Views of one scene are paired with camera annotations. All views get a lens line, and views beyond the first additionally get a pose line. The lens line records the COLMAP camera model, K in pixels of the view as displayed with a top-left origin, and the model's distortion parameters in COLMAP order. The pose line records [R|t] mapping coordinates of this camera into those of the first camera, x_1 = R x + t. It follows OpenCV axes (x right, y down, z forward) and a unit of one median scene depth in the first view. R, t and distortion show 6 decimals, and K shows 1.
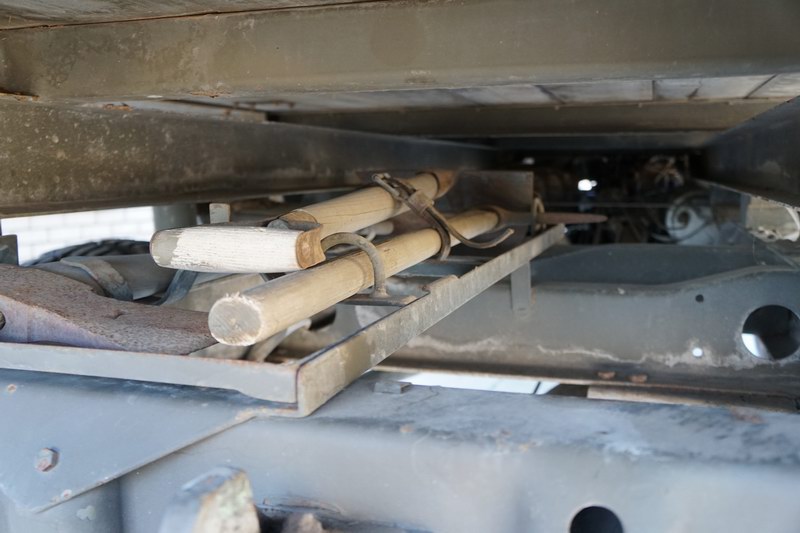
lens RADIAL K [[767.3, 0, 401.1], [0, 767.3, 269.0], [0, 0, 1]] dist [-0.039201, 0.000000]
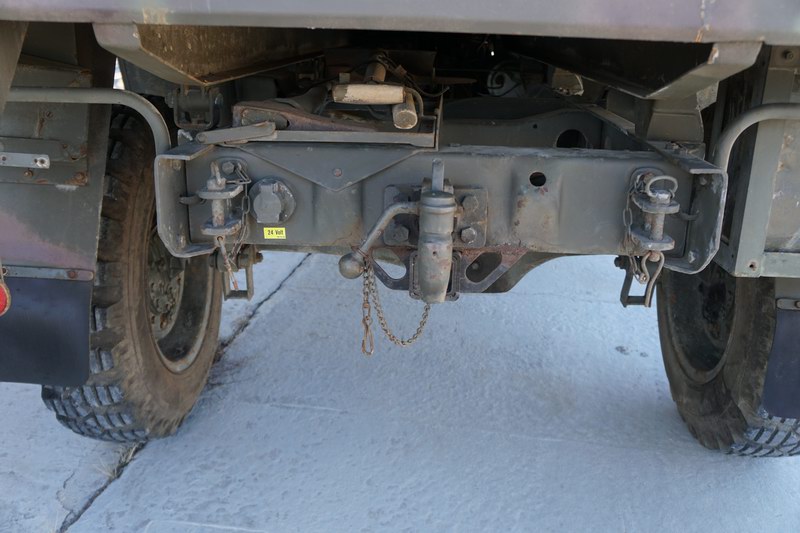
lens RADIAL K [[767.3, 0, 400.1], [0, 767.3, 265.9], [0, 0, 1]] dist [-0.039201, 0.000000]
pose [[0.963674, -0.050226, 0.262317, -0.400995], [0.003312, 0.984330, 0.176303, 0.040816], [-0.267061, -0.169030, 0.948740, -0.684496]]
